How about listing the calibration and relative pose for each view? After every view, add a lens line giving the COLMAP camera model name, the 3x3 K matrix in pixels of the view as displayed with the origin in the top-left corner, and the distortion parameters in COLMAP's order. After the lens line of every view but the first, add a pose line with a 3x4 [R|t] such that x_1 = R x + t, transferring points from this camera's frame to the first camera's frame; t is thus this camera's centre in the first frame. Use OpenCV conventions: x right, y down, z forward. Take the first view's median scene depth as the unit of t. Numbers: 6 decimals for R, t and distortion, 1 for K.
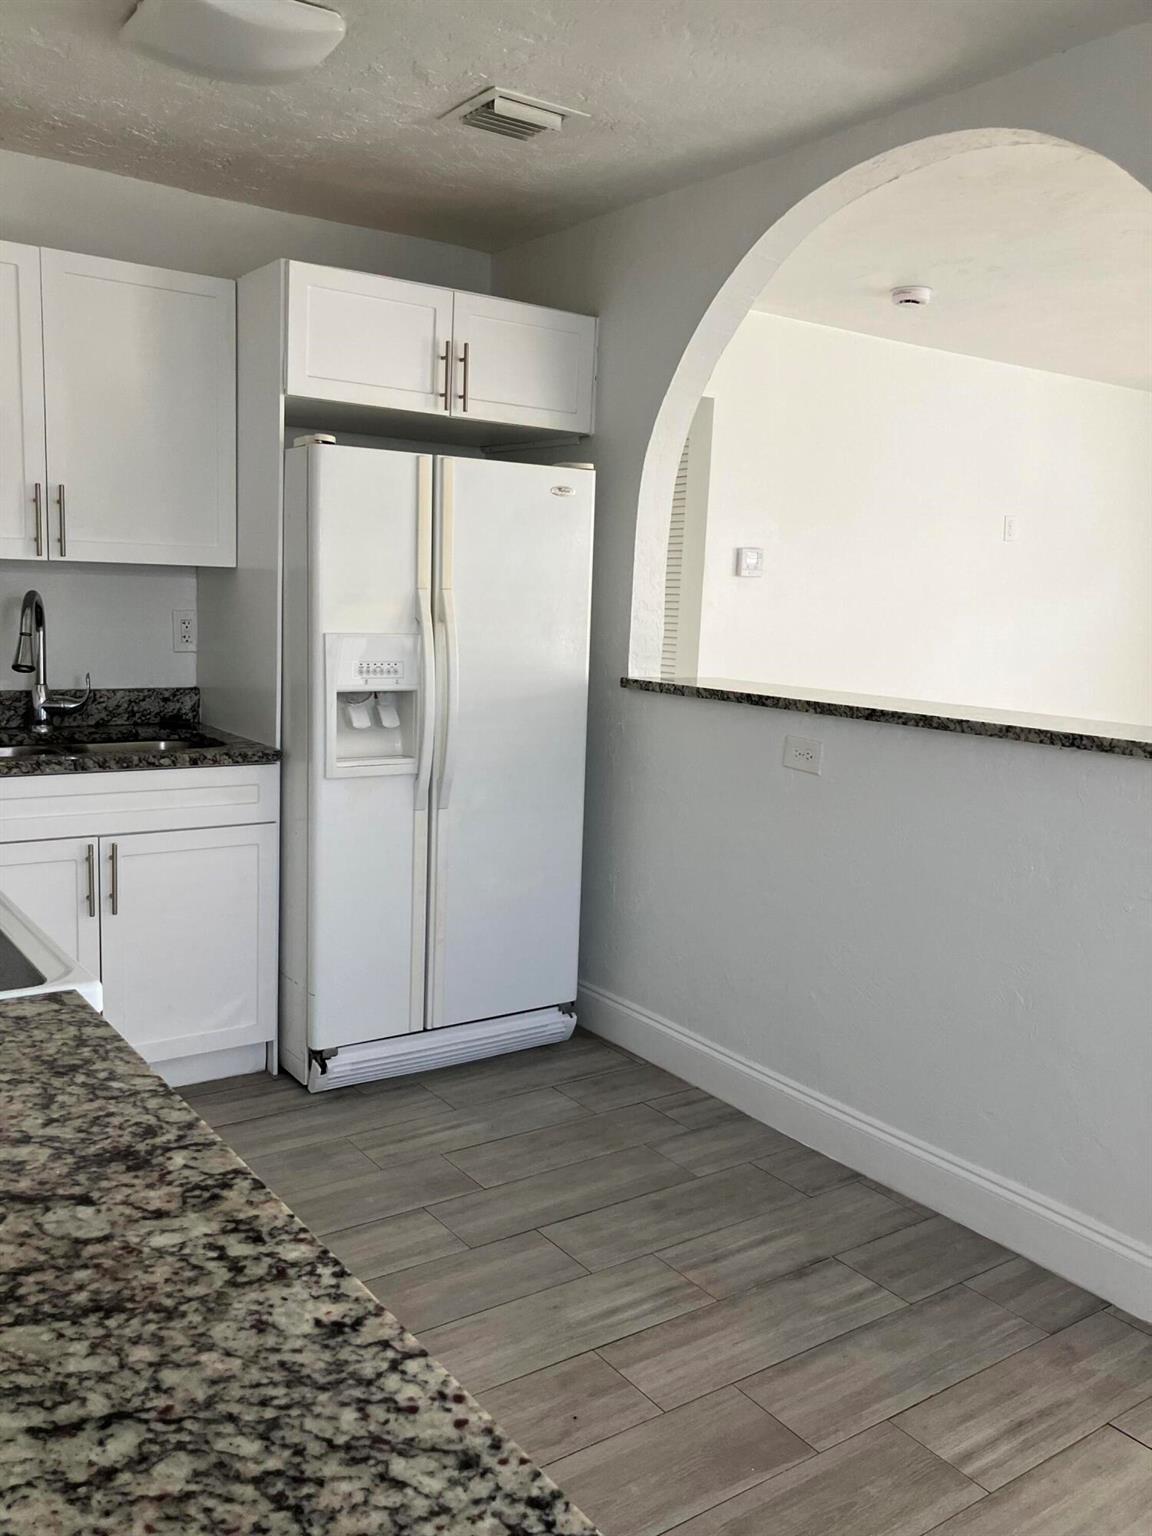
lens RADIAL K [[1261.8, 0, 573.0], [0, 1261.8, 772.3], [0, 0, 1]] dist [0.008572, -0.007068]
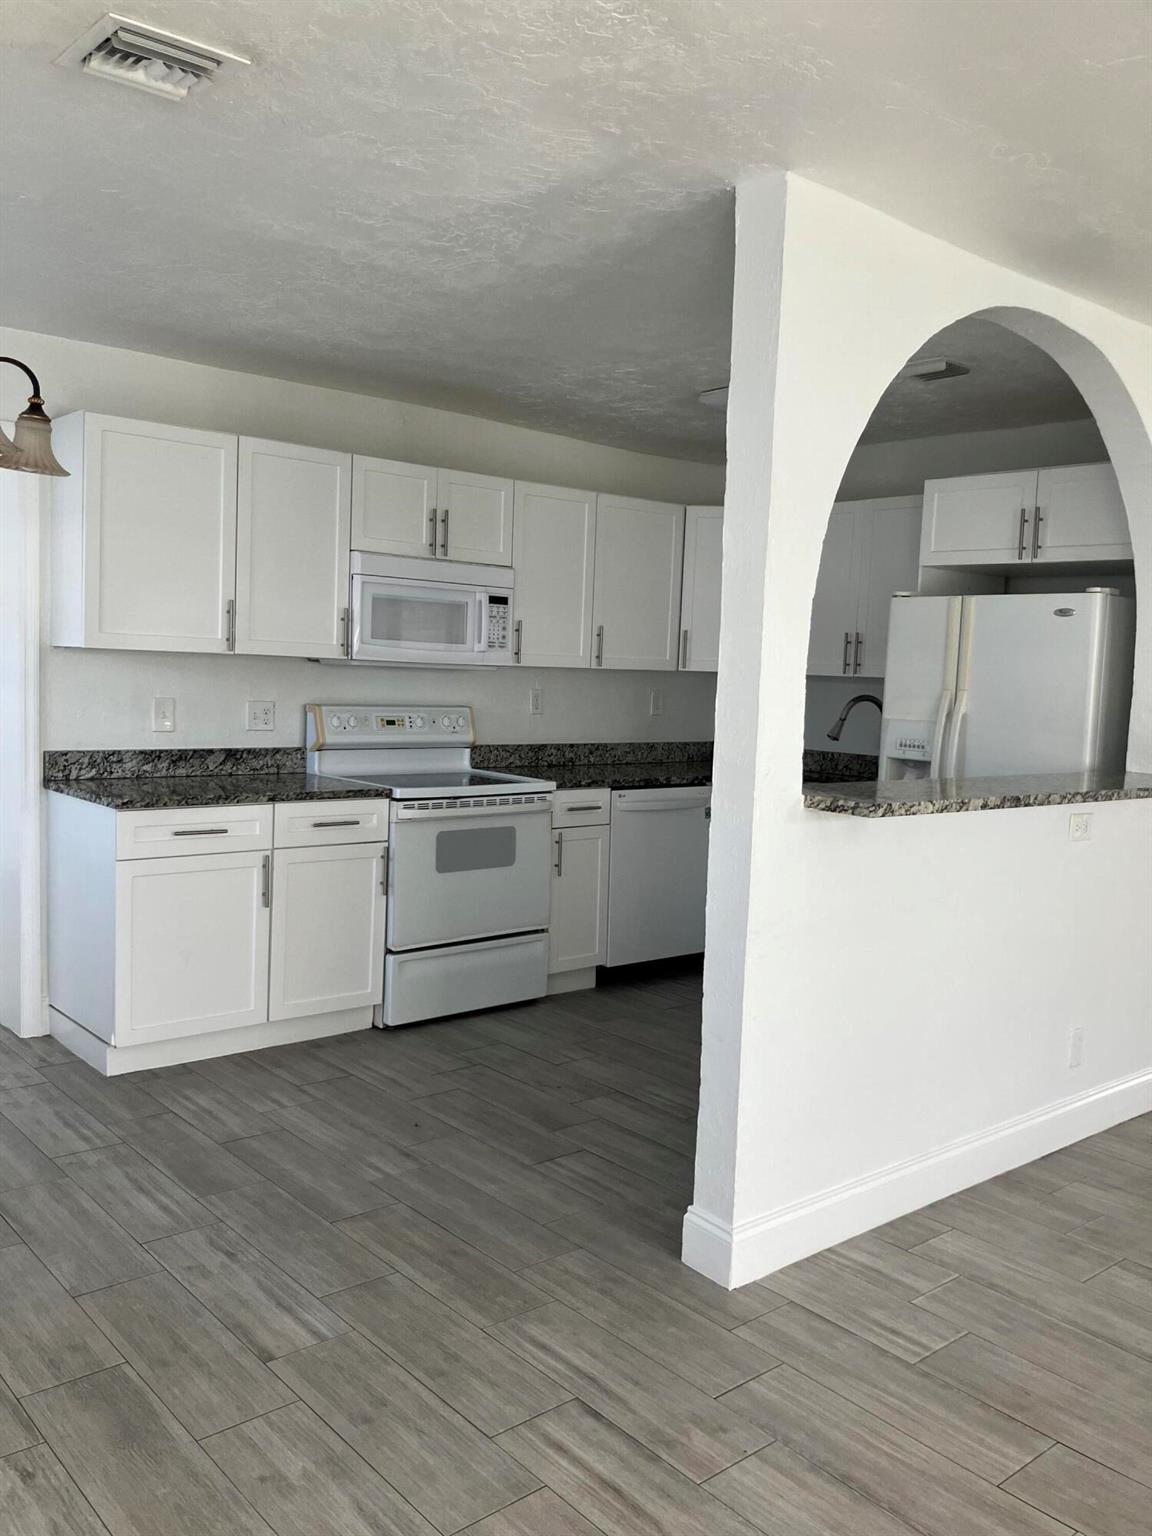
lens RADIAL K [[1261.8, 0, 573.5], [0, 1261.8, 768.0], [0, 0, 1]] dist [0.008572, -0.007068]
pose [[0.098735, 0.039676, -0.994322, 1.255224], [-0.189981, 0.981578, 0.020303, -0.011531], [0.976810, 0.186898, 0.104454, 0.472756]]
